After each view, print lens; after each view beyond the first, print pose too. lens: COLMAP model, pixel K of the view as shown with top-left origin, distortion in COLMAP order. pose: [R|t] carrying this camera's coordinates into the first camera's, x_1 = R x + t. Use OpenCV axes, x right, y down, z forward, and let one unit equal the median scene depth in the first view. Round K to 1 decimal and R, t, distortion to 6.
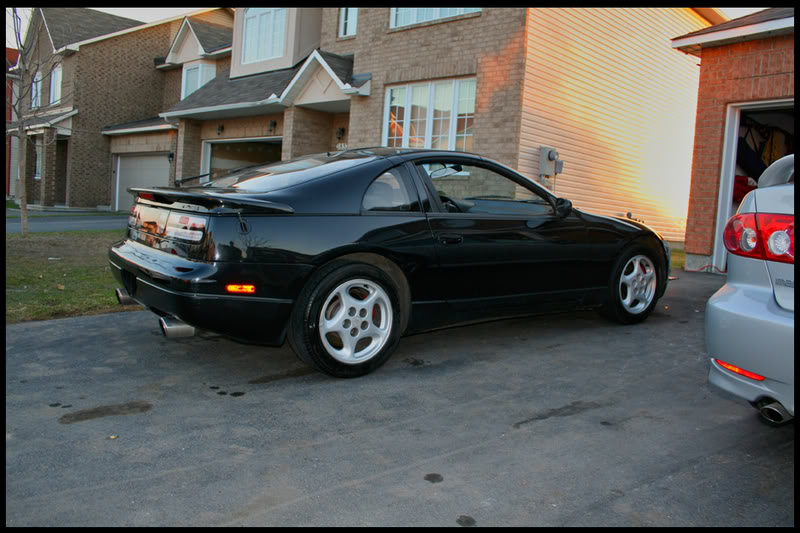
lens RADIAL K [[679.5, 0, 400.0], [0, 679.5, 266.5], [0, 0, 1]] dist [-0.150226, 0.146868]
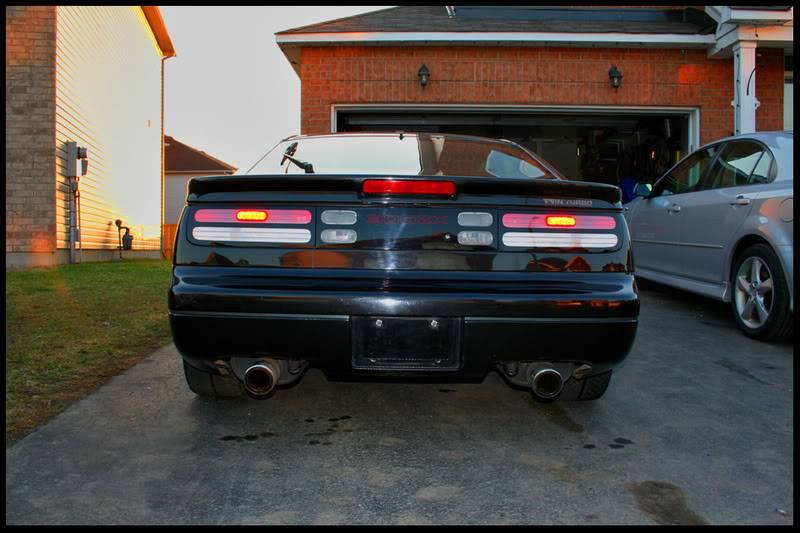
lens RADIAL K [[744.7, 0, 400.0], [0, 744.7, 266.5], [0, 0, 1]] dist [-0.167618, 0.201716]
pose [[0.565774, -0.090573, 0.819571, -0.403436], [0.107108, 0.993600, 0.035866, -0.026013], [-0.817574, 0.067490, 0.571854, 0.271945]]
